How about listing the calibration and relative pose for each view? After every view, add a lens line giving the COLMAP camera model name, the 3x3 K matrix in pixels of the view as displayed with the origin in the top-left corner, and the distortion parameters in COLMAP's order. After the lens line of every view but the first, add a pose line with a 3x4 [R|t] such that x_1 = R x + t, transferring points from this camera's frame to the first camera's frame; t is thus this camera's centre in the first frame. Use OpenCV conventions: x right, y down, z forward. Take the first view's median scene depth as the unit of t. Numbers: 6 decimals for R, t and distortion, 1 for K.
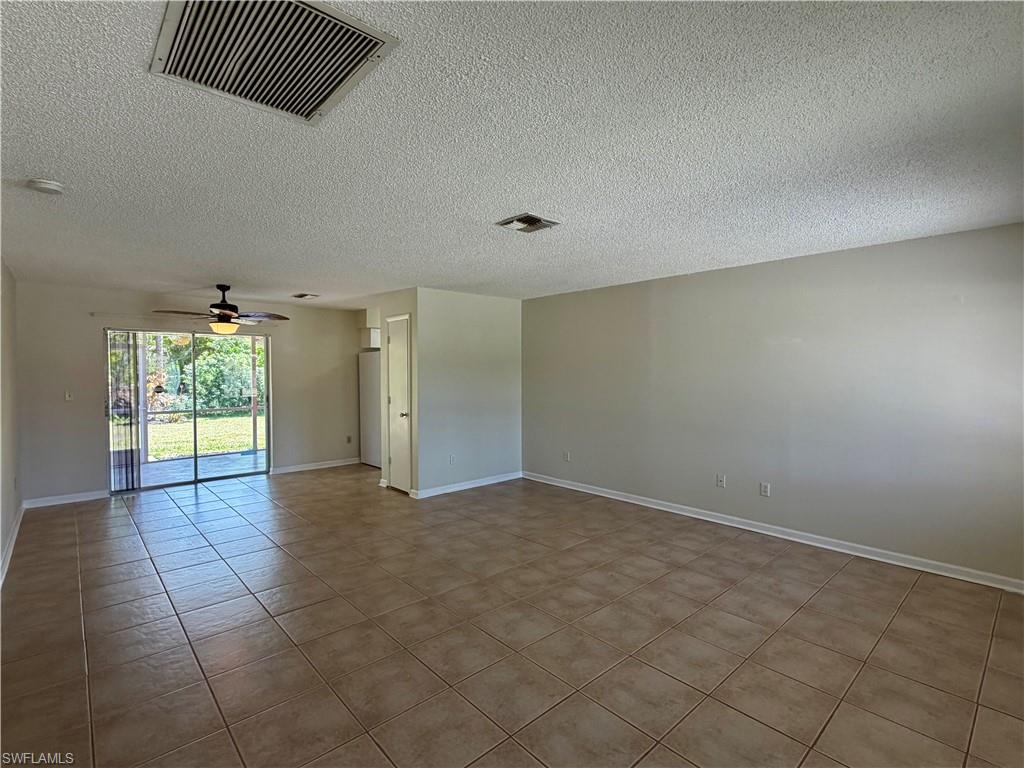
lens RADIAL K [[487.5, 0, 516.2], [0, 487.5, 380.2], [0, 0, 1]] dist [-0.007805, -0.002420]
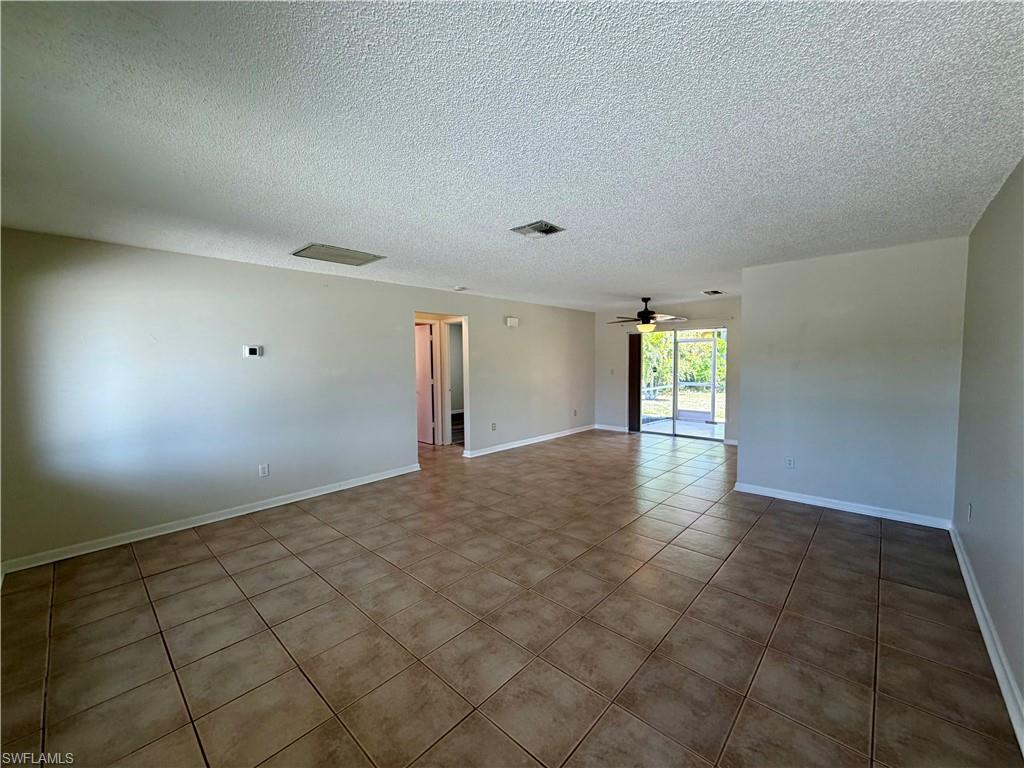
lens RADIAL K [[409.4, 0, 514.4], [0, 409.4, 386.9], [0, 0, 1]] dist [0.001357, -0.000163]
pose [[0.092165, 0.070870, -0.993219, 0.784789], [-0.009548, 0.997481, 0.070288, -0.020481], [0.995698, 0.003005, 0.092609, 0.686339]]
